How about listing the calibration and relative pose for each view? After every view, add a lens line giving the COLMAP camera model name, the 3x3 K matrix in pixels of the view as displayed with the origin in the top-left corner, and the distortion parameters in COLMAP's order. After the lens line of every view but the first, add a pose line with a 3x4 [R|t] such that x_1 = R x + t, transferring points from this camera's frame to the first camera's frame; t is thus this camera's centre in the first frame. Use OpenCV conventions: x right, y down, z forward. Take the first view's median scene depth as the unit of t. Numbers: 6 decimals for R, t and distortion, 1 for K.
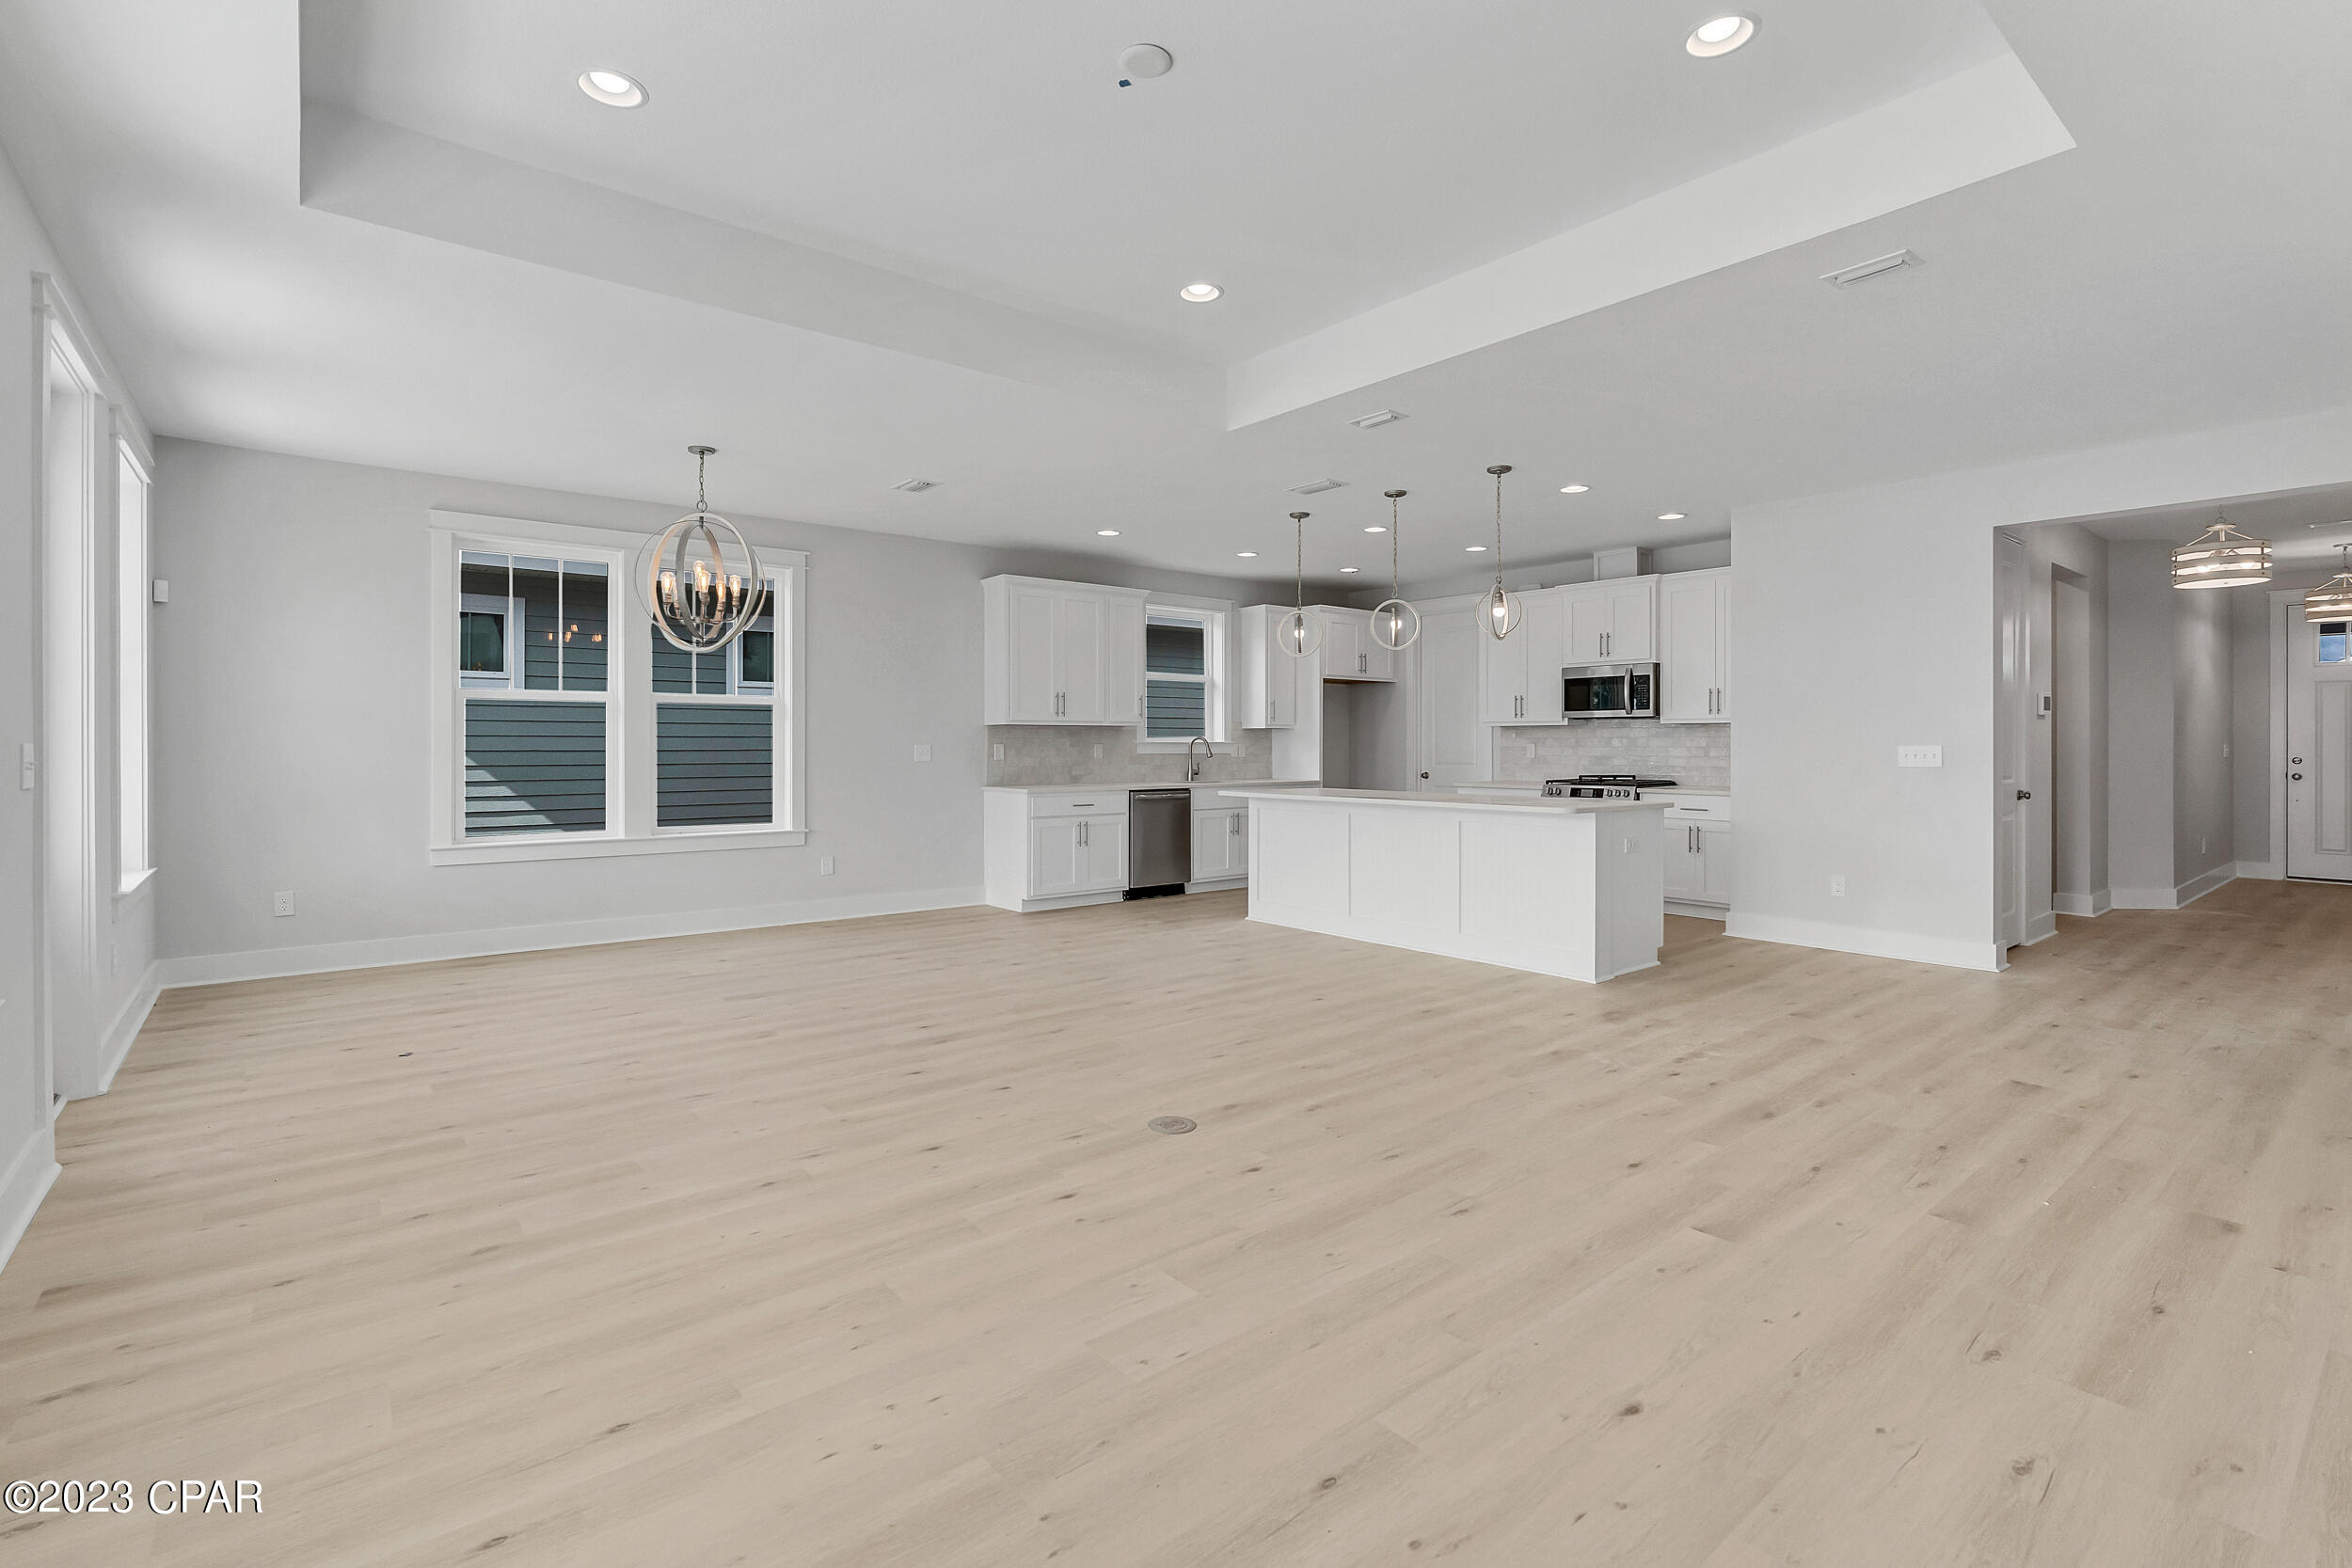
lens RADIAL K [[1067.3, 0, 1175.7], [0, 1067.3, 748.9], [0, 0, 1]] dist [-0.011913, 0.003387]
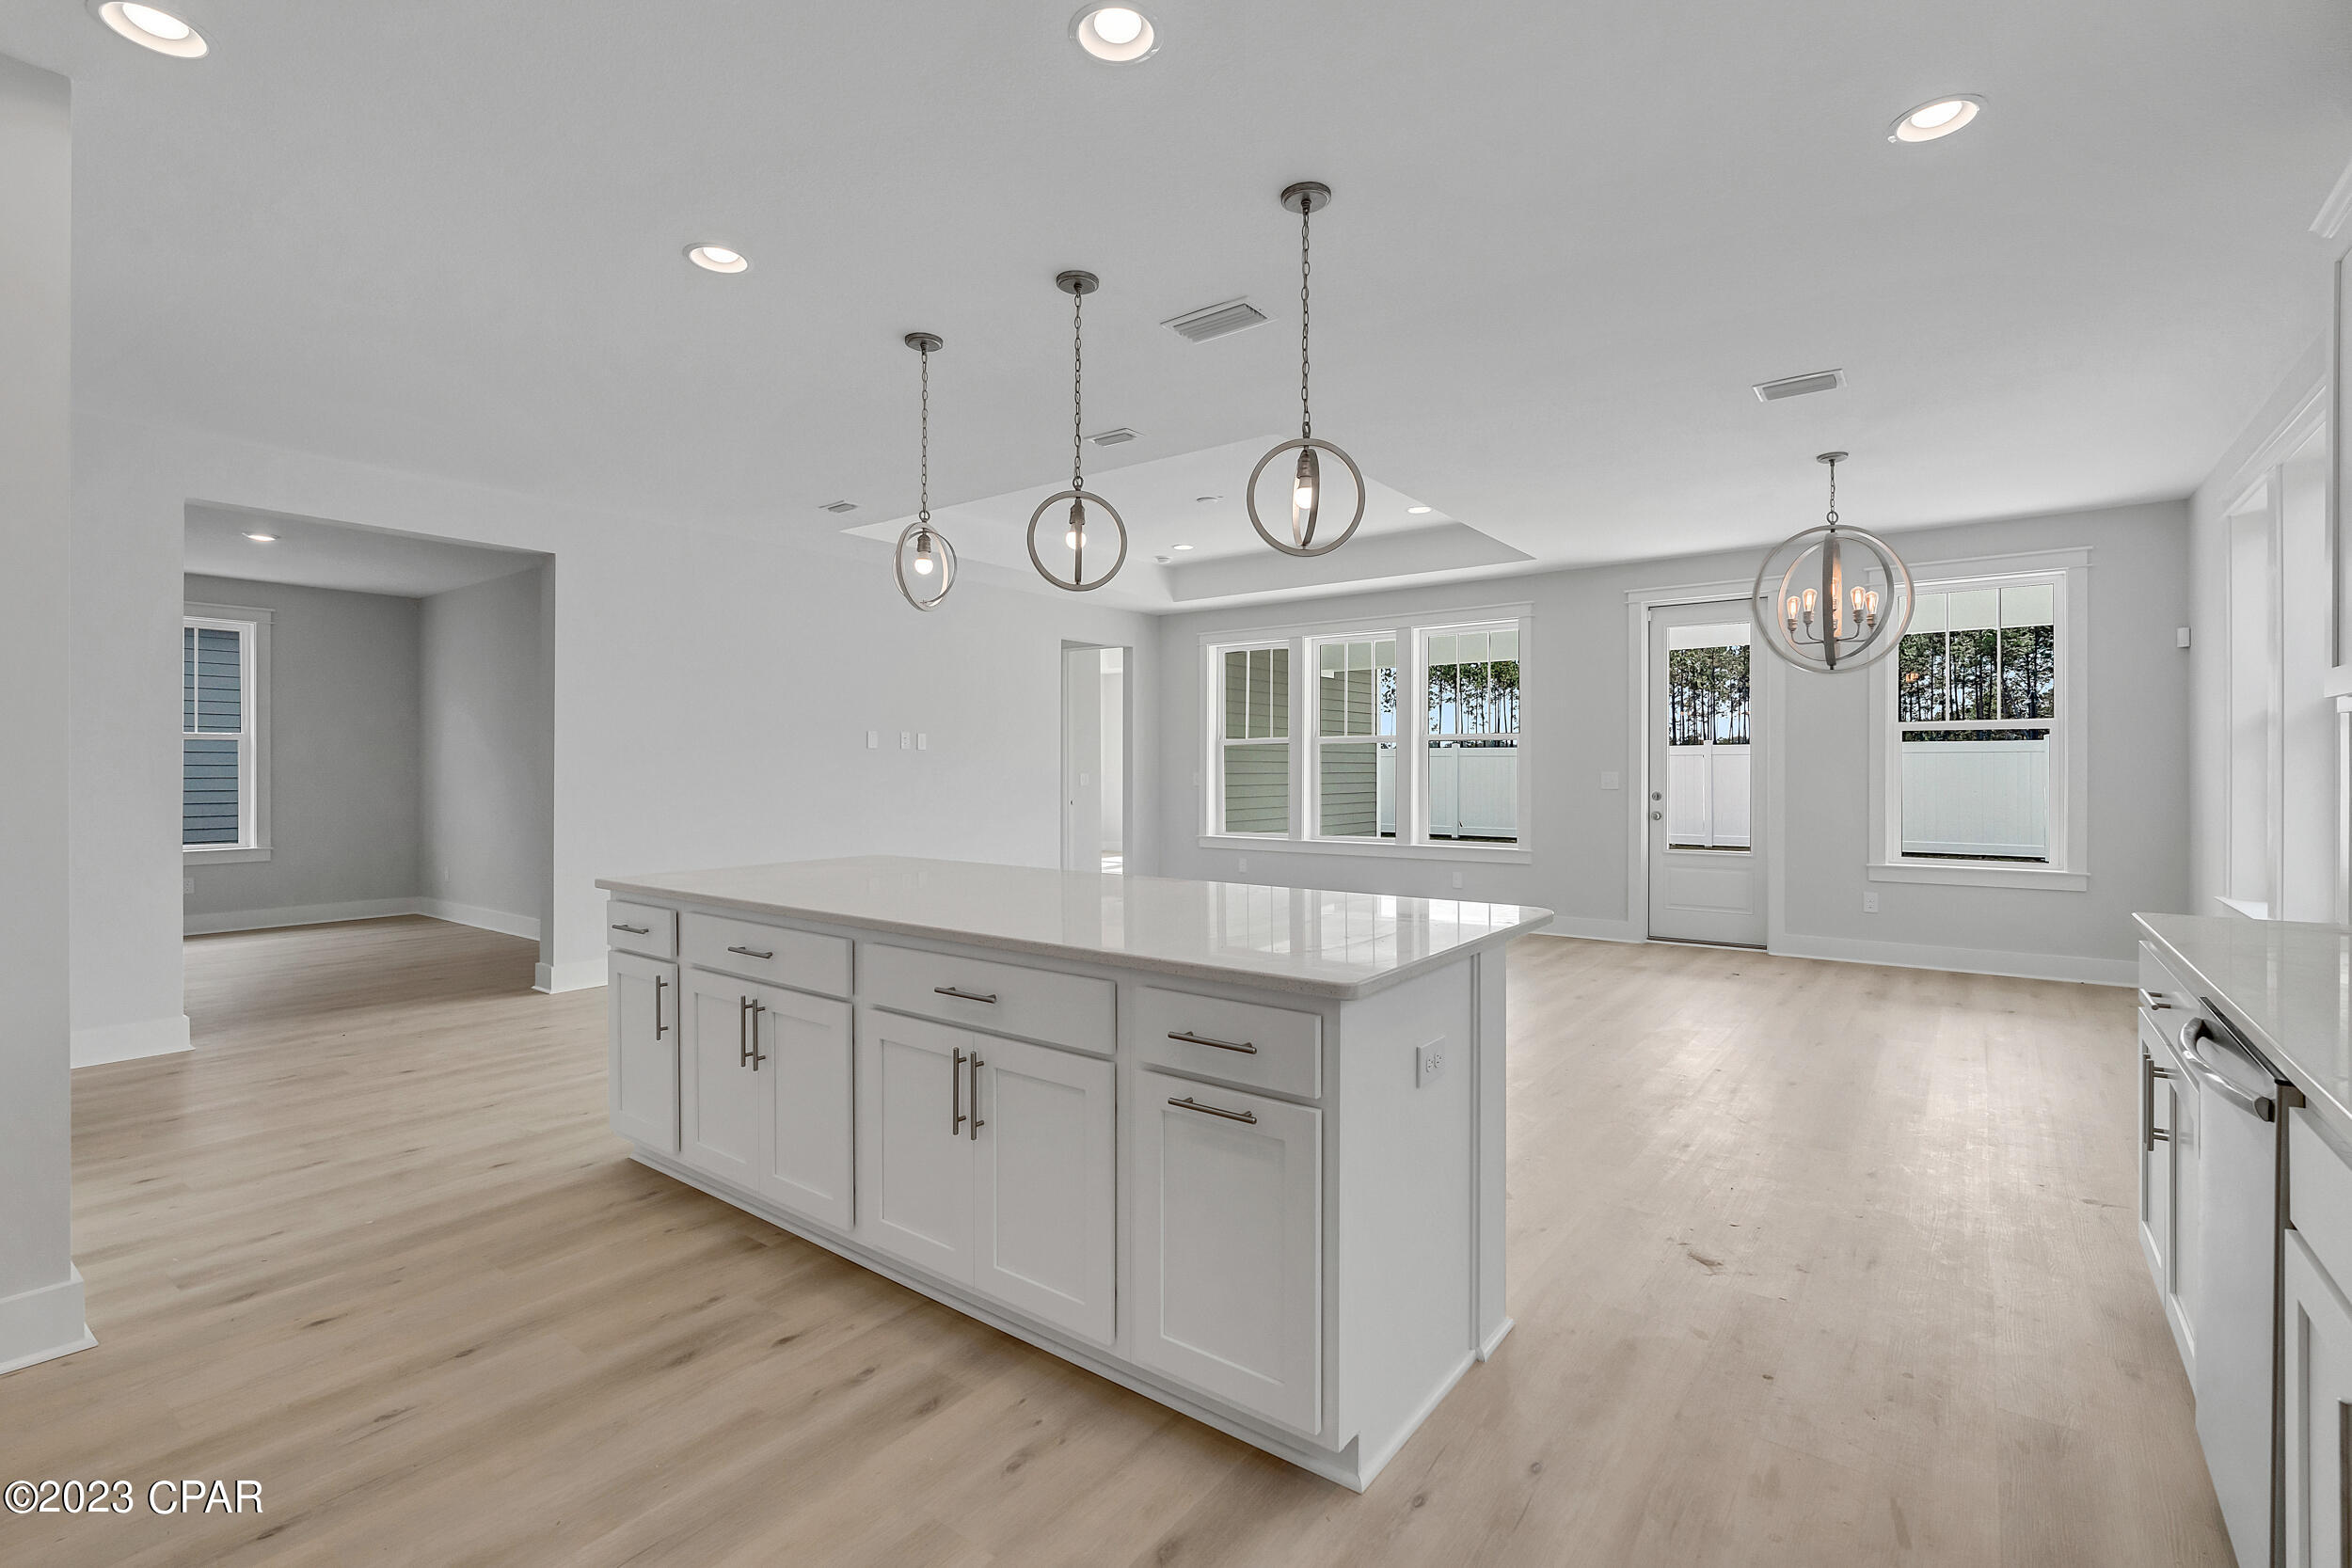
lens RADIAL K [[1067.3, 0, 1195.0], [0, 1067.3, 773.3], [0, 0, 1]] dist [-0.011913, 0.003387]
pose [[-0.967518, 0.000413, -0.252803, 0.219598], [-0.001409, 0.999974, 0.007026, -0.007594], [0.252800, 0.007154, -0.967492, 1.179335]]
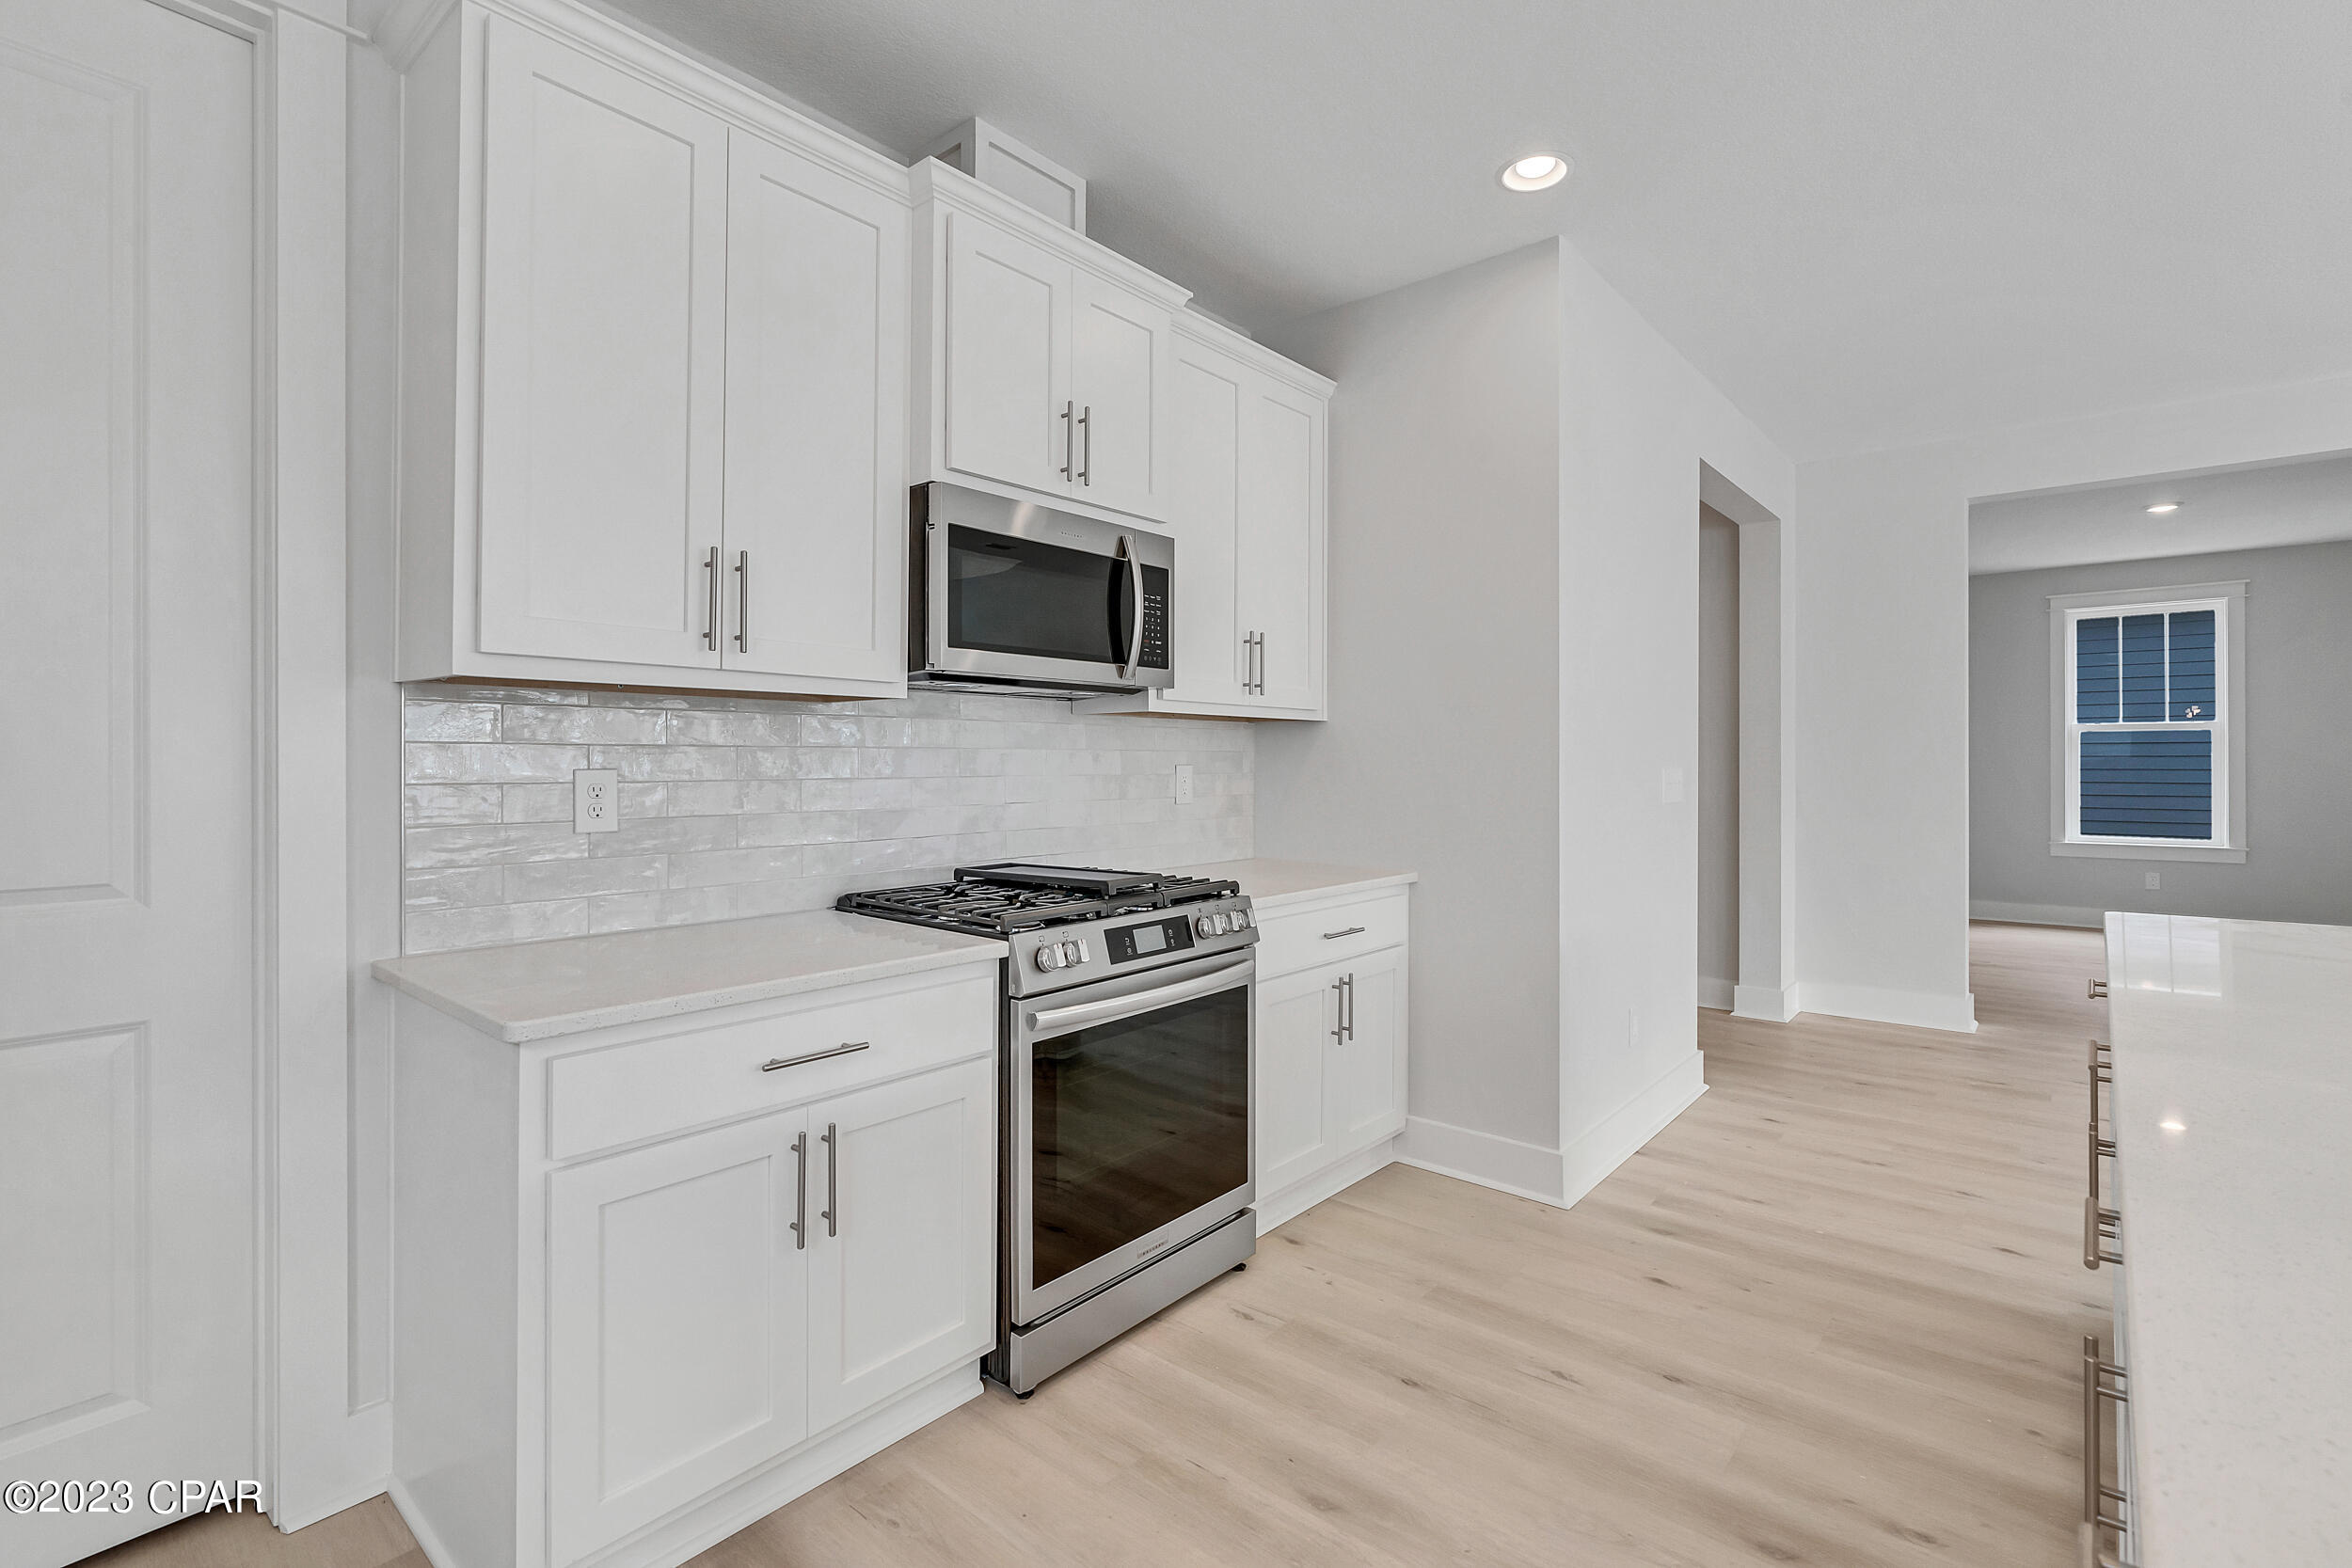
lens RADIAL K [[1067.3, 0, 1175.7], [0, 1067.3, 761.6], [0, 0, 1]] dist [-0.011913, 0.003387]
pose [[-0.178908, -0.001763, 0.983864, 0.098005], [0.003655, 0.999990, 0.002457, -0.007644], [-0.983859, 0.004035, -0.178900, 1.031544]]
